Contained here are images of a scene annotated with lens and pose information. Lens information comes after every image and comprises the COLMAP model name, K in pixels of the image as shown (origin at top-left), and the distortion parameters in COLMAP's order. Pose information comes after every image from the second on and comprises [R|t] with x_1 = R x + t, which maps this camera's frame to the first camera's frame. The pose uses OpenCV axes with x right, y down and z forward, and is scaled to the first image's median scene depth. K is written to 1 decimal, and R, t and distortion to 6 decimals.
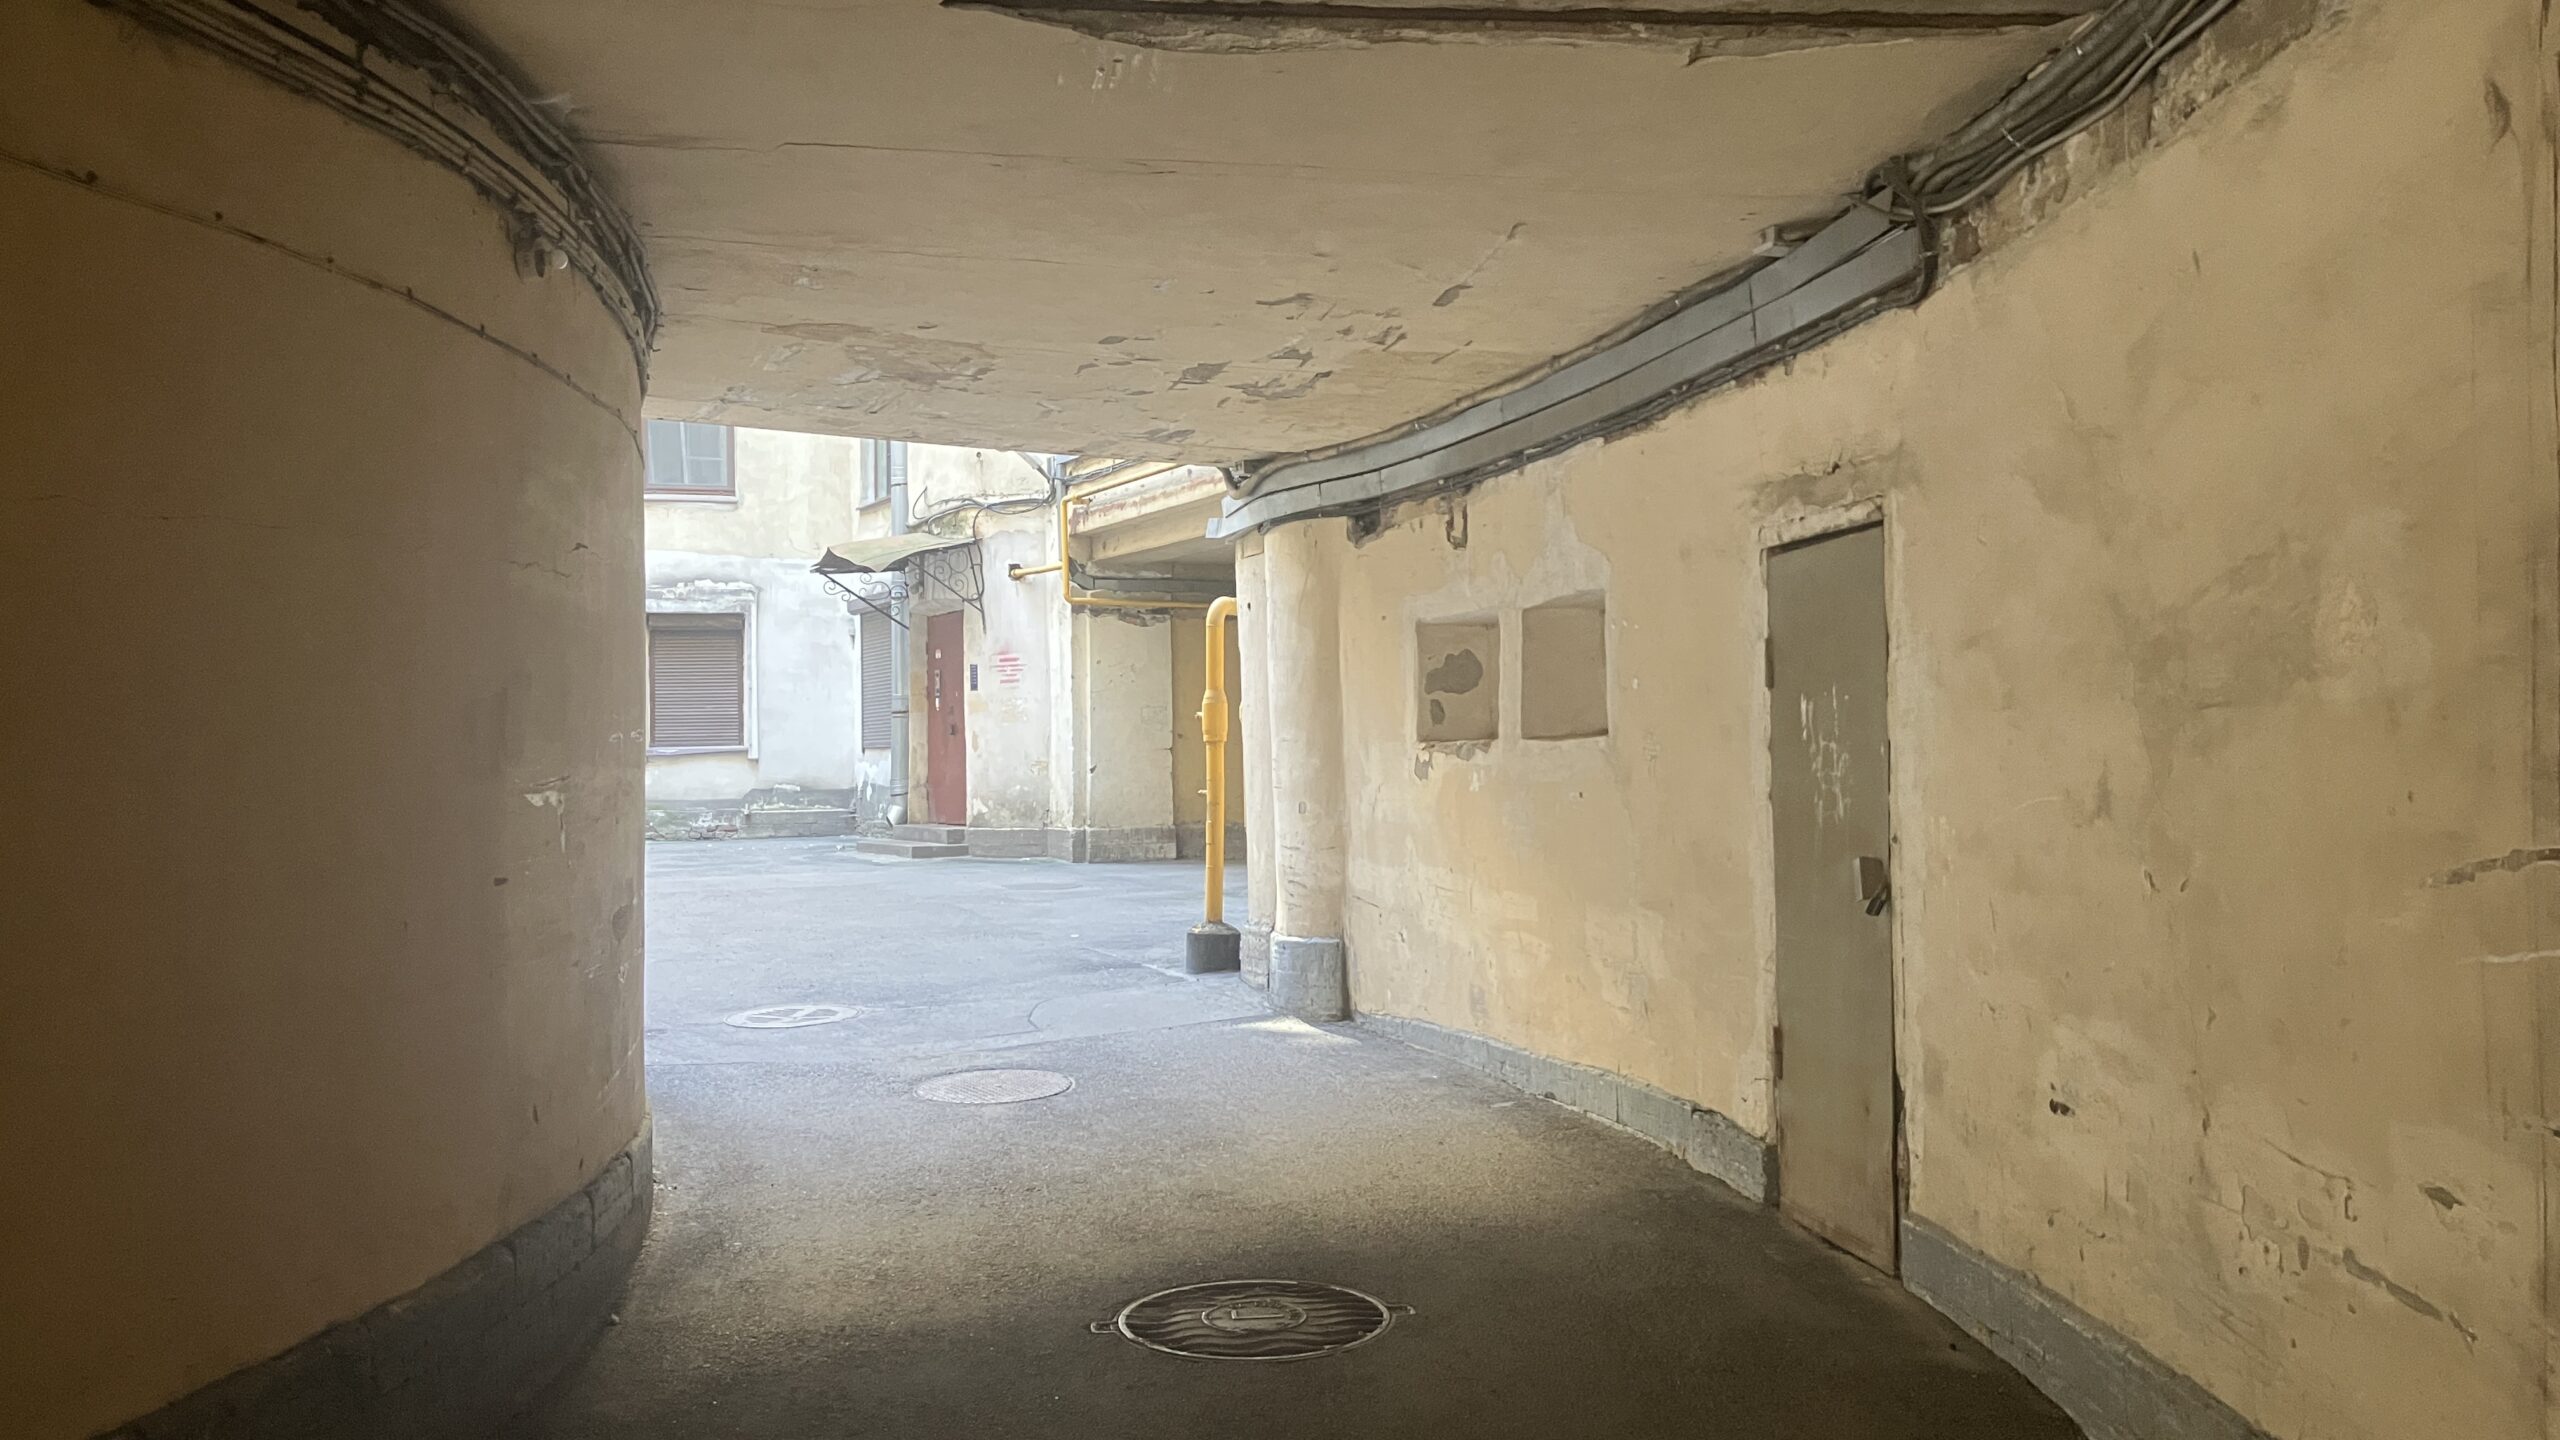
lens RADIAL K [[2047.8, 0, 1183.8], [0, 2047.8, 691.9], [0, 0, 1]] dist [0.027512, -0.041373]
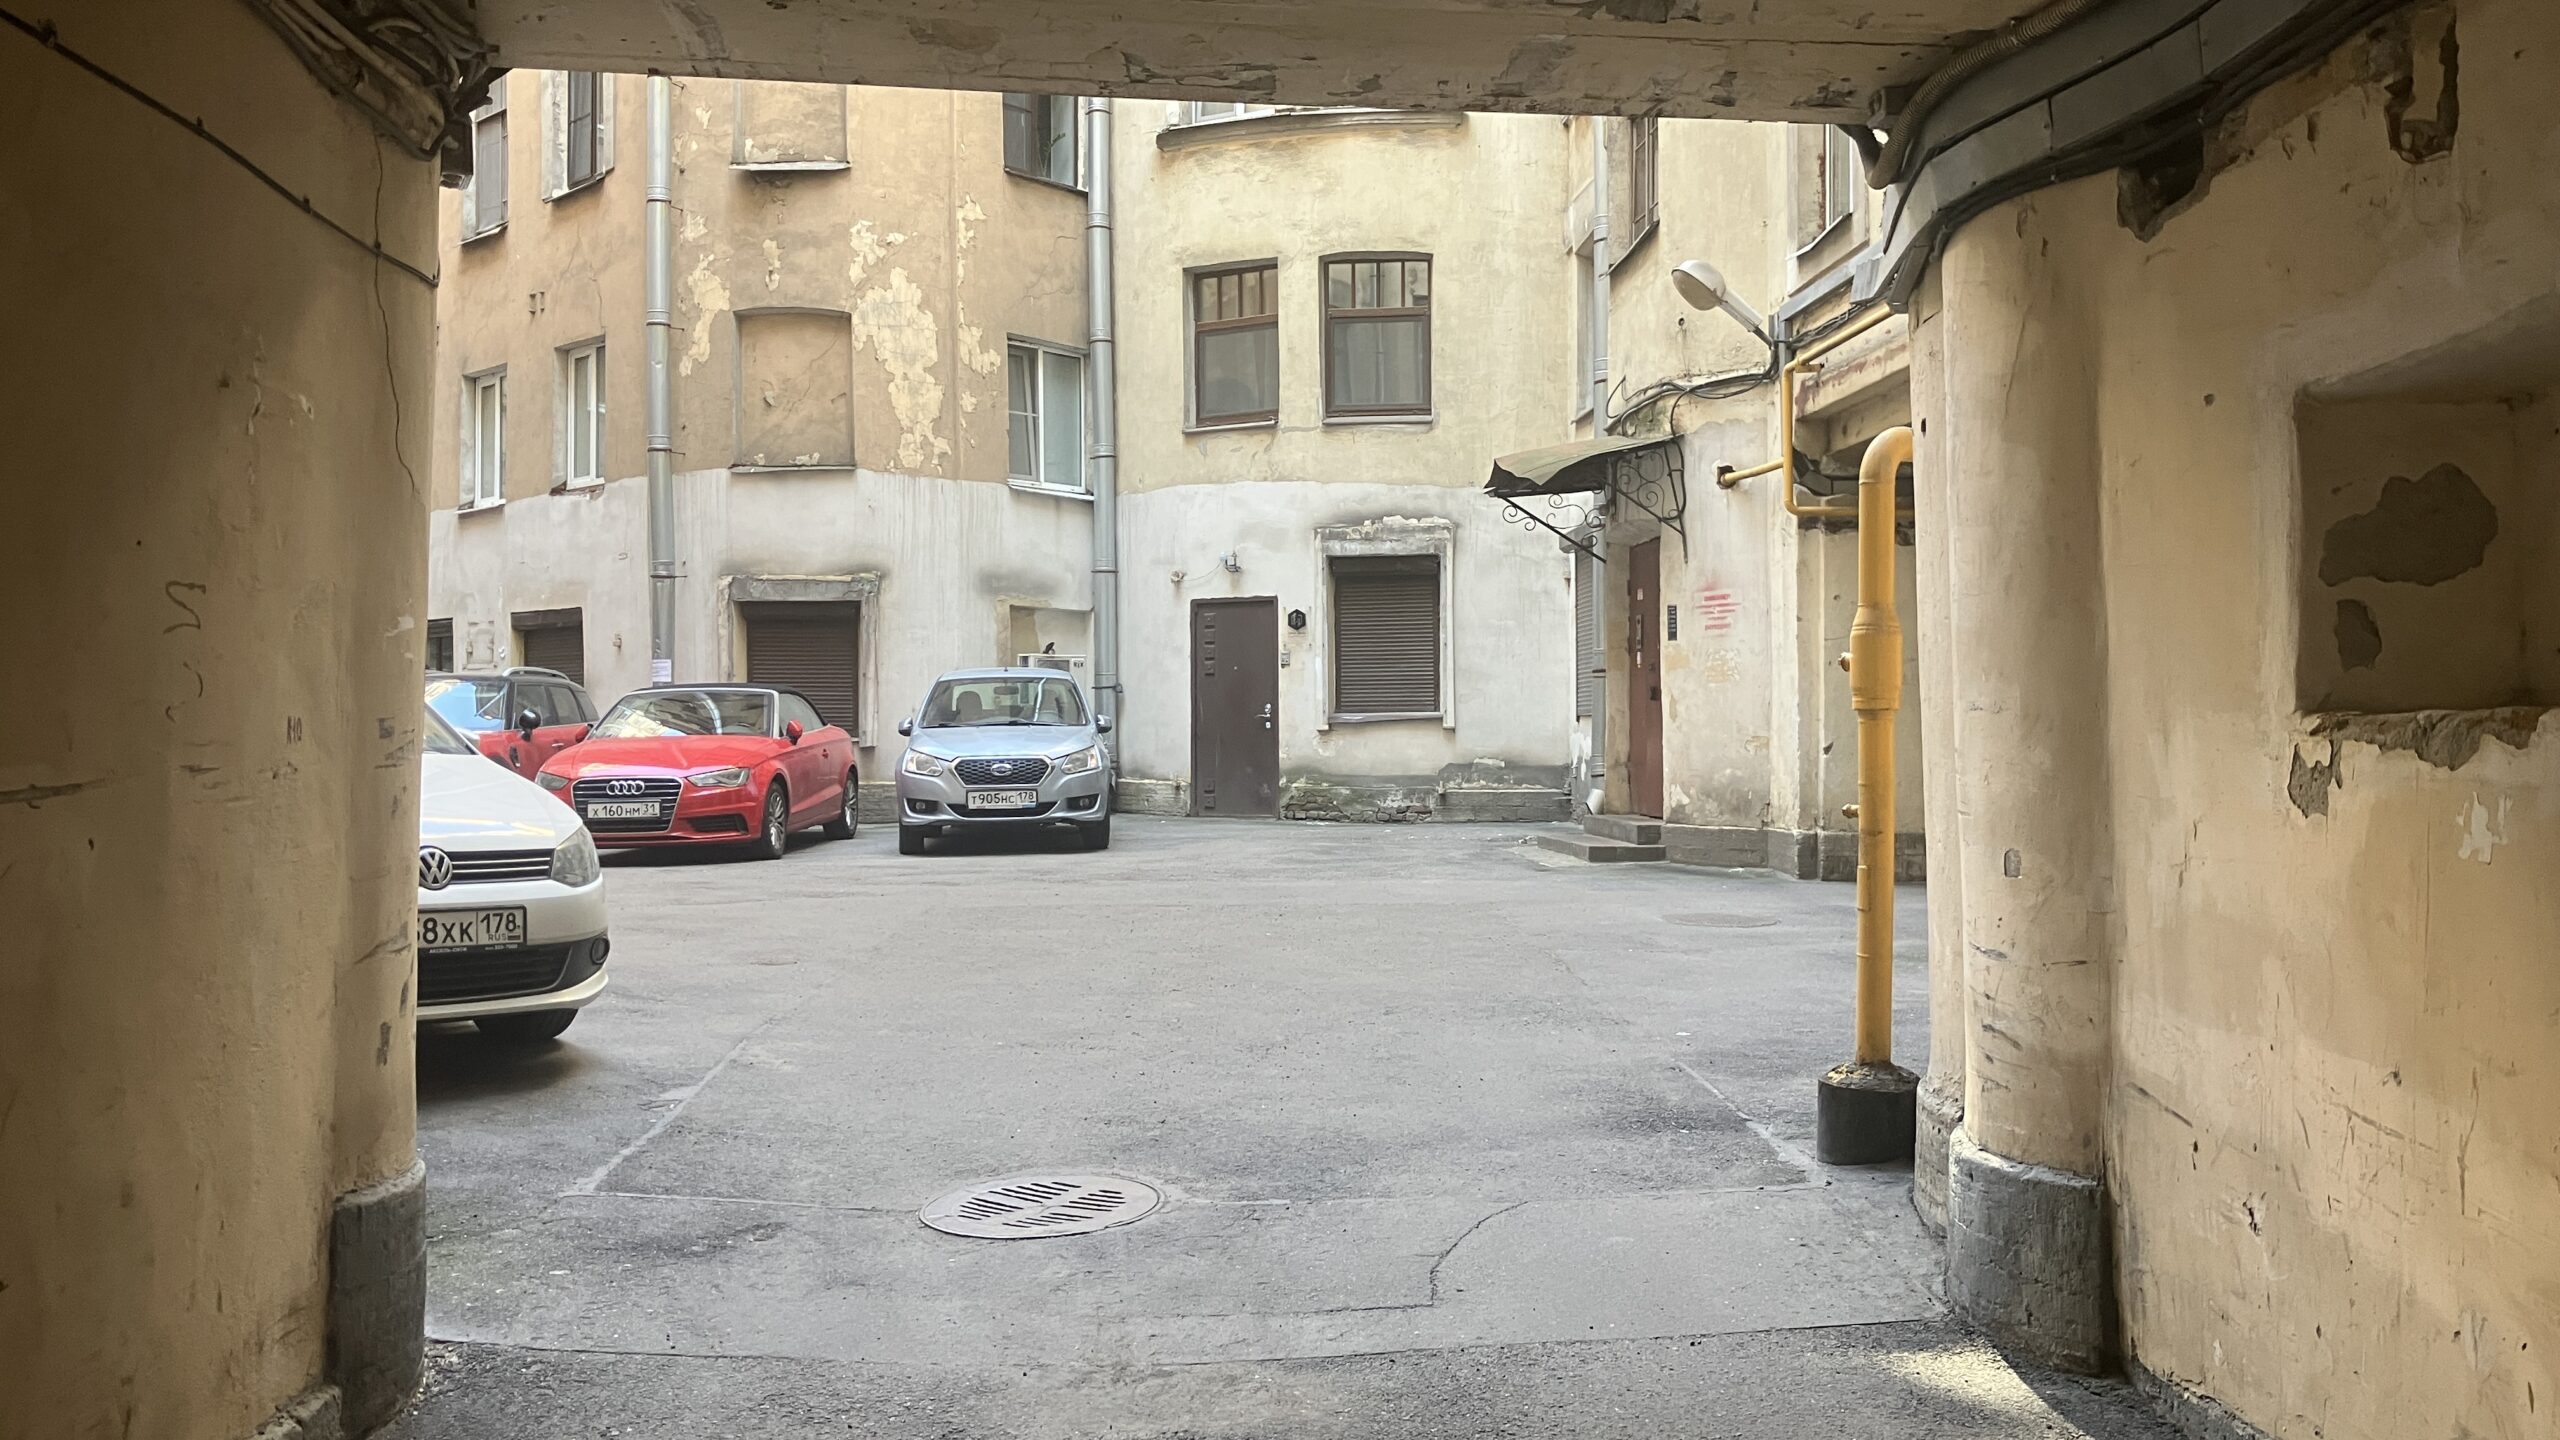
lens RADIAL K [[2047.8, 0, 1241.2], [0, 2047.8, 703.2], [0, 0, 1]] dist [0.027512, -0.041373]
pose [[0.926211, 0.002788, -0.376994, 0.073770], [0.005522, 0.999765, 0.020960, 0.012973], [0.376964, -0.021495, 0.925978, 0.555869]]
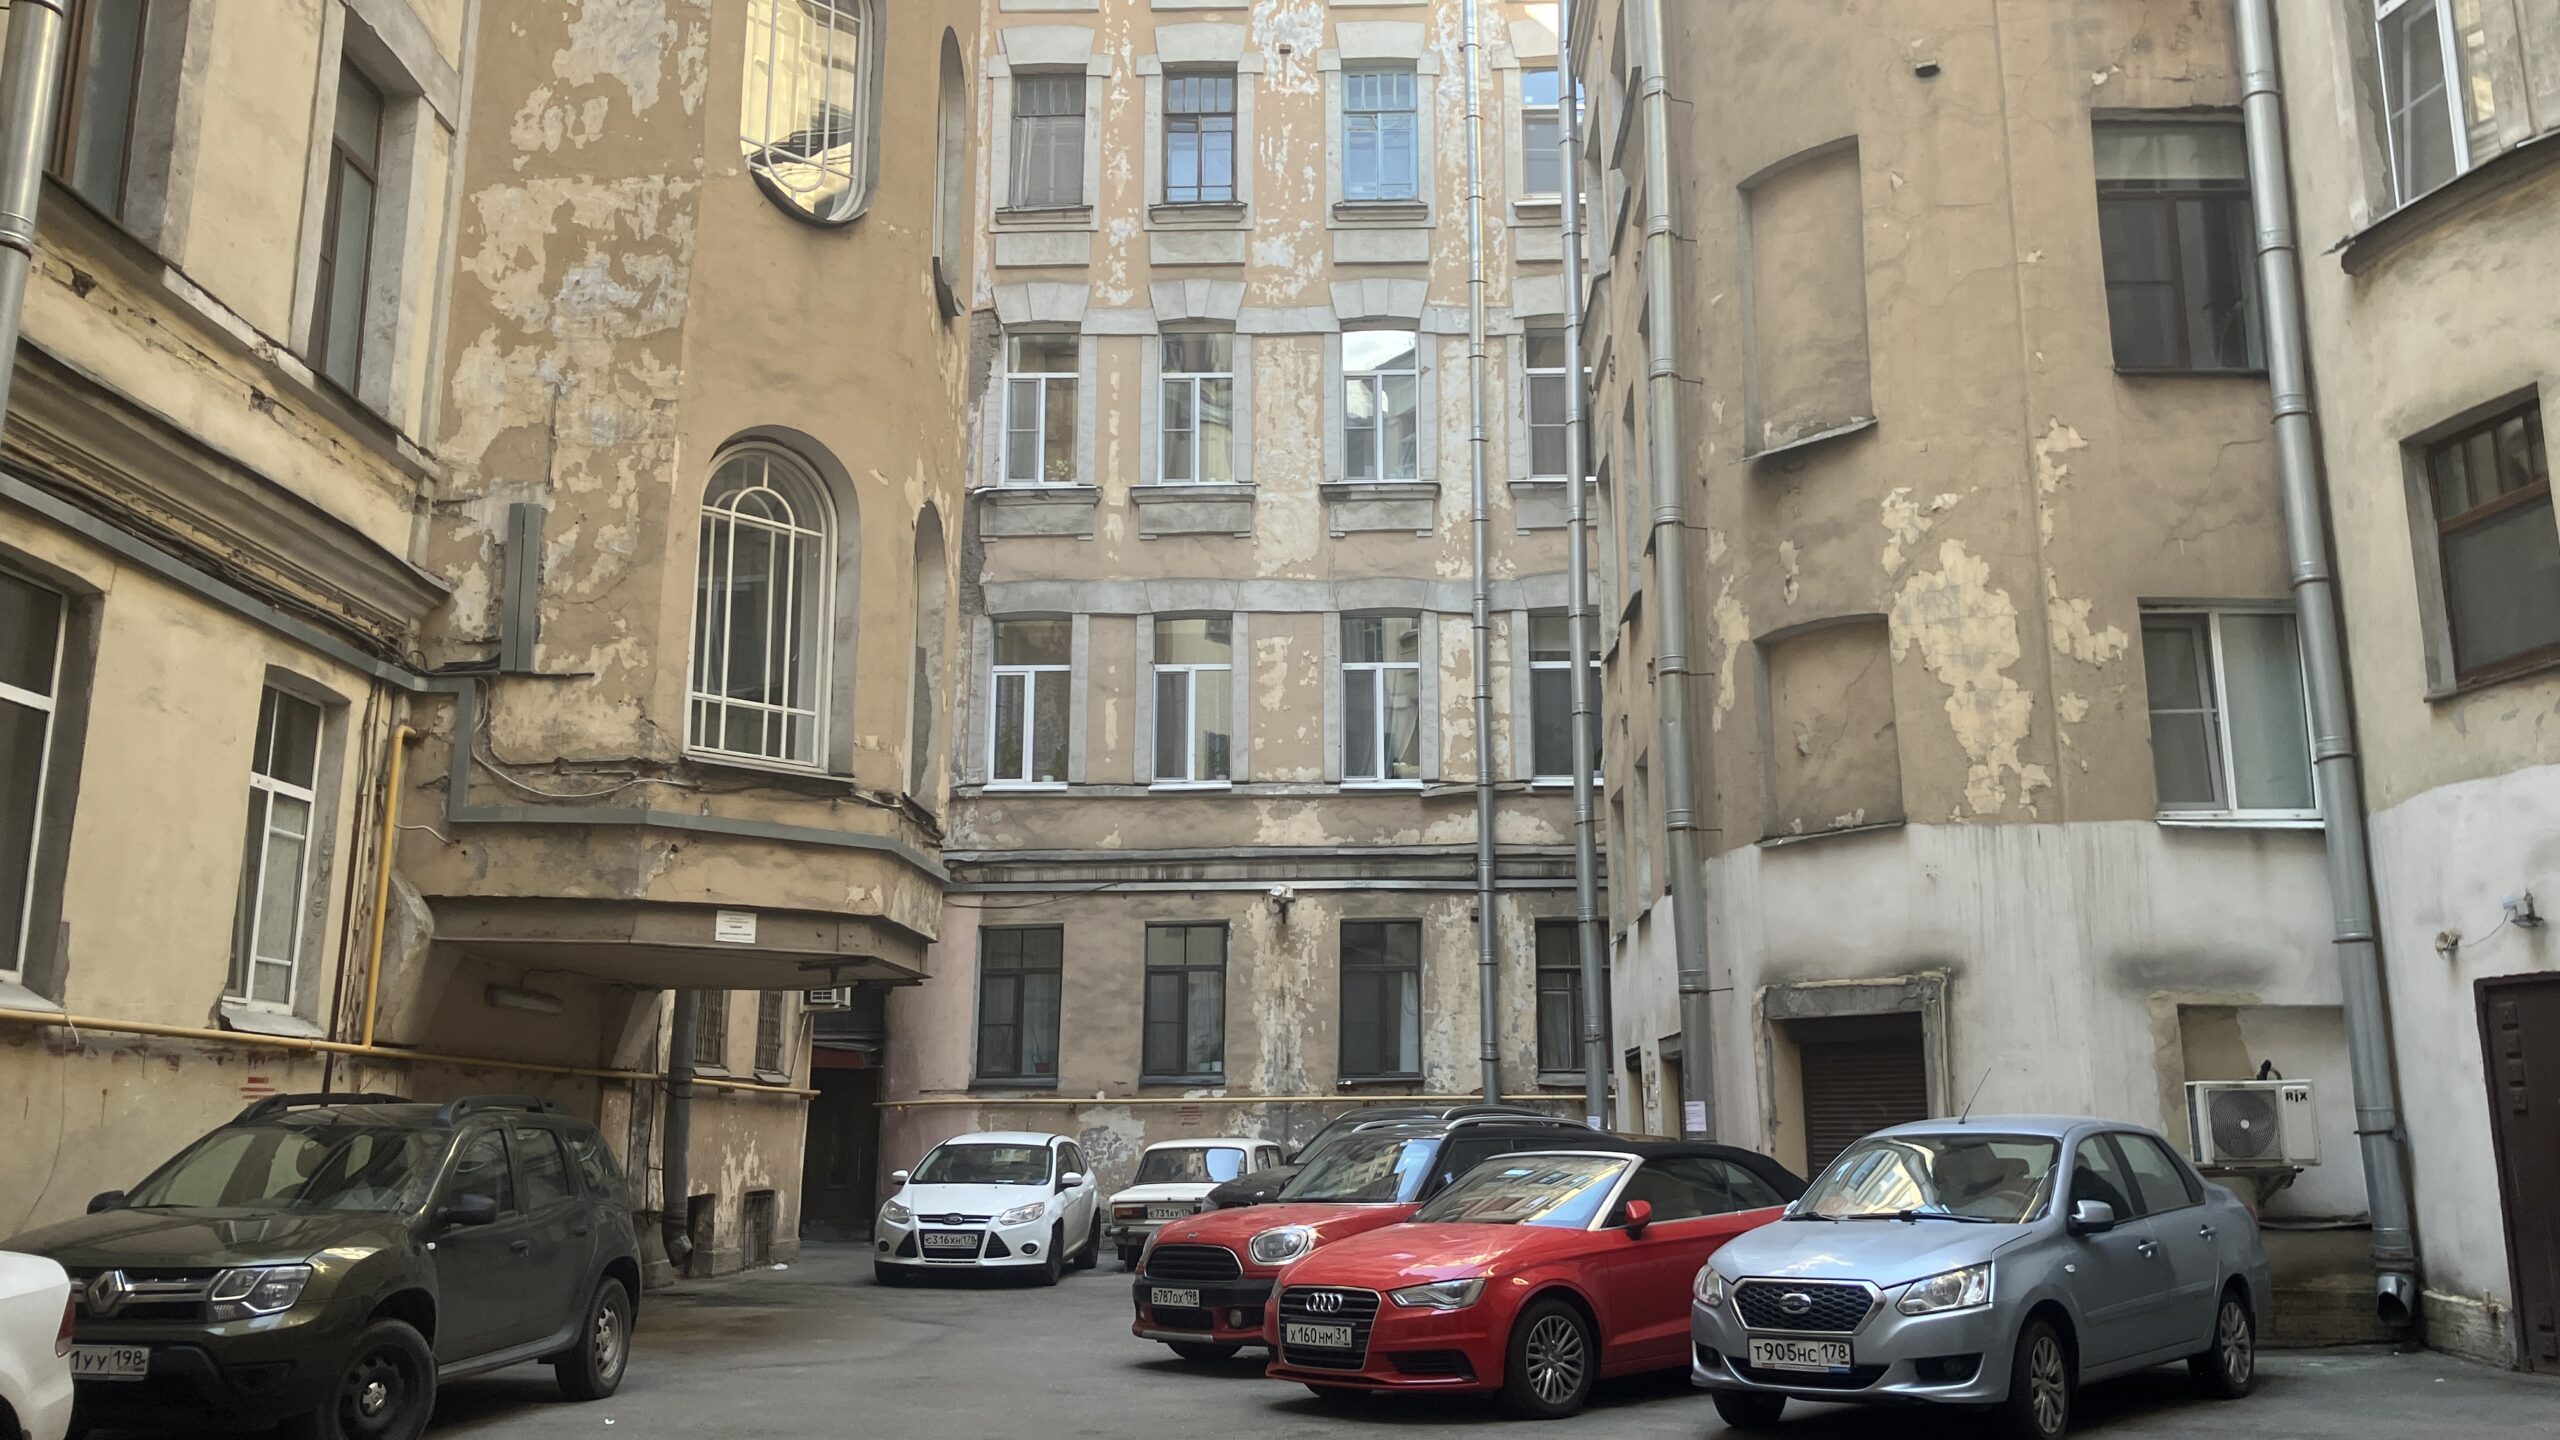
lens RADIAL K [[2047.8, 0, 1295.9], [0, 2047.8, 705.3], [0, 0, 1]] dist [0.027512, -0.041373]
pose [[0.349120, -0.188781, -0.917865, 0.152308], [0.034153, 0.981410, -0.188860, -0.003951], [0.936455, 0.034587, 0.349077, 1.456351]]
